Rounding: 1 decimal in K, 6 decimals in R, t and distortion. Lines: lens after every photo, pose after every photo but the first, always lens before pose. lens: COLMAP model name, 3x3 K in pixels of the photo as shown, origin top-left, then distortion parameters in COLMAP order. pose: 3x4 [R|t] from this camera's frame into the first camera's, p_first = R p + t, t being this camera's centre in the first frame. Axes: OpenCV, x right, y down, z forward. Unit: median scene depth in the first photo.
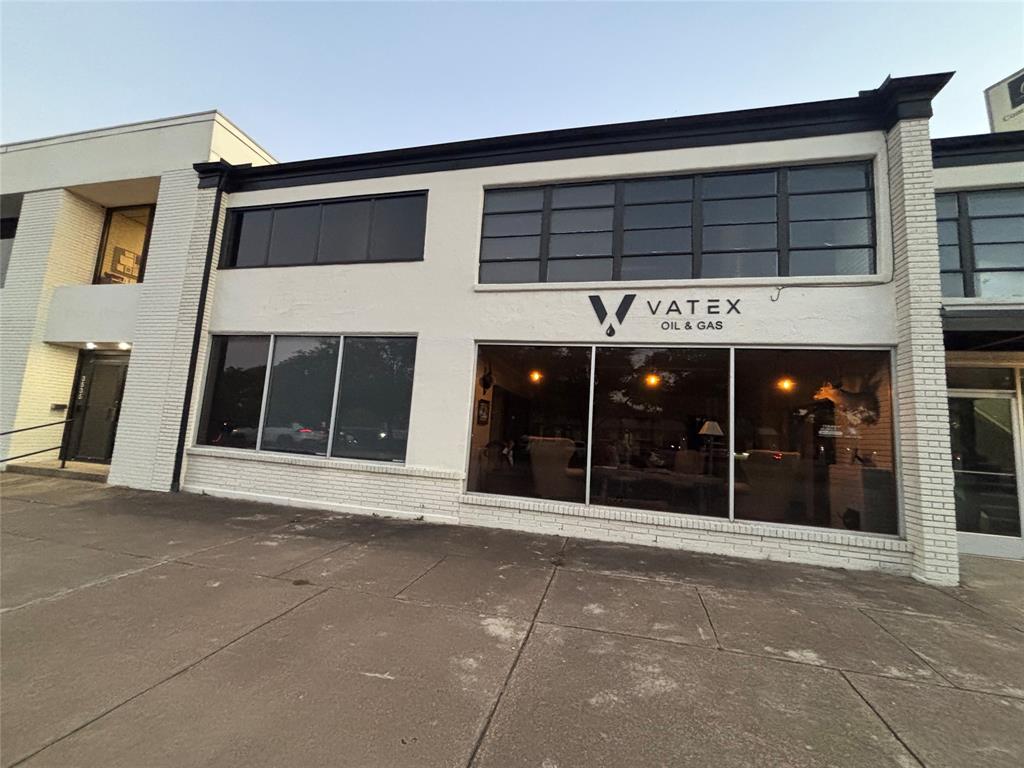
lens RADIAL K [[414.7, 0, 512.2], [0, 414.7, 379.2], [0, 0, 1]] dist [-0.002804, 0.001050]
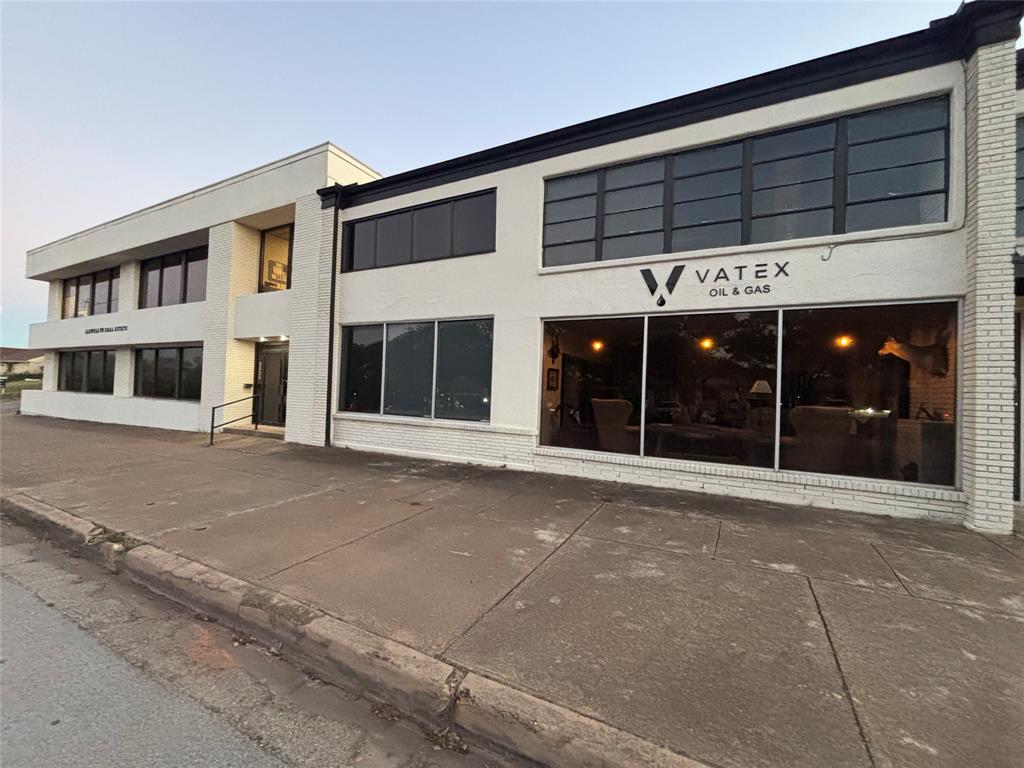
lens RADIAL K [[414.7, 0, 513.7], [0, 414.7, 378.8], [0, 0, 1]] dist [-0.002804, 0.001050]
pose [[0.971454, -0.036442, -0.234414, 0.112370], [0.056758, 0.995136, 0.080513, -0.024033], [0.230340, -0.091520, 0.968797, -0.176567]]
